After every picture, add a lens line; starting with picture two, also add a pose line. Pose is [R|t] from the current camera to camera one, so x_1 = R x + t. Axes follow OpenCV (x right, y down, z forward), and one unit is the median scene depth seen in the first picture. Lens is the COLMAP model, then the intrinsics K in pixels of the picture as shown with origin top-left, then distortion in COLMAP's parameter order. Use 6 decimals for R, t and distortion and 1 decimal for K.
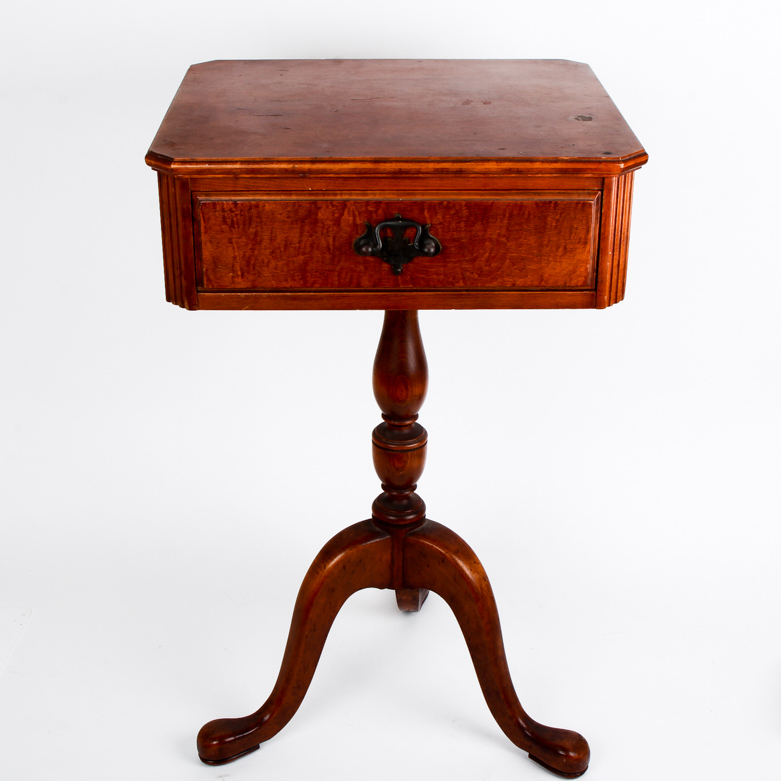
lens RADIAL K [[1420.6, 0, 390.6], [0, 1420.6, 338.2], [0, 0, 1]] dist [-0.046896, -0.195861]
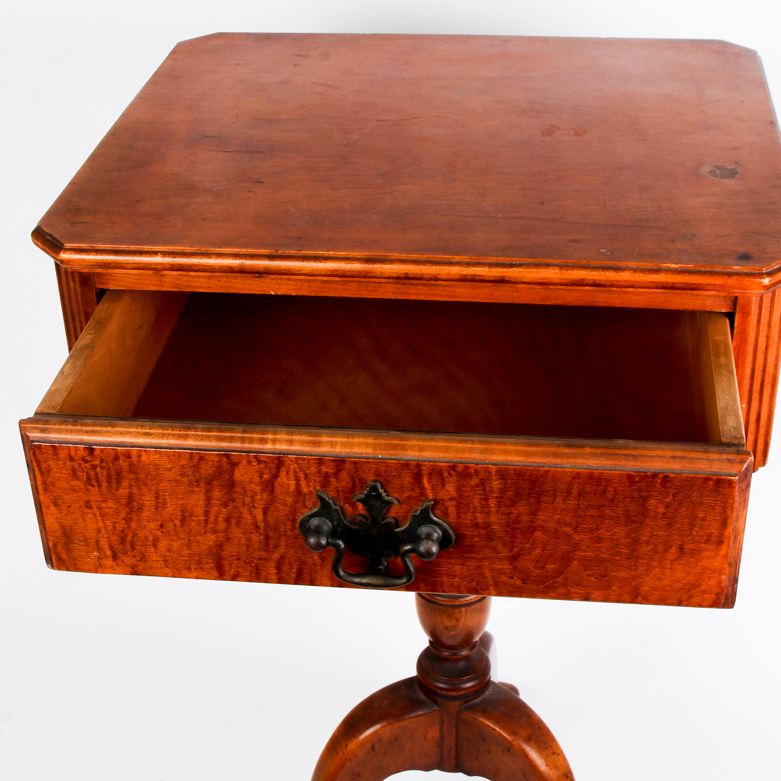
lens RADIAL K [[1421.7, 0, 390.5], [0, 1421.7, 295.7], [0, 0, 1]] dist [-0.048451, 0.000551]
pose [[0.995665, 0.017473, -0.091360, 0.059372], [-0.010467, 0.997006, 0.076611, -0.198822], [0.092426, -0.075323, 0.992867, 0.453152]]
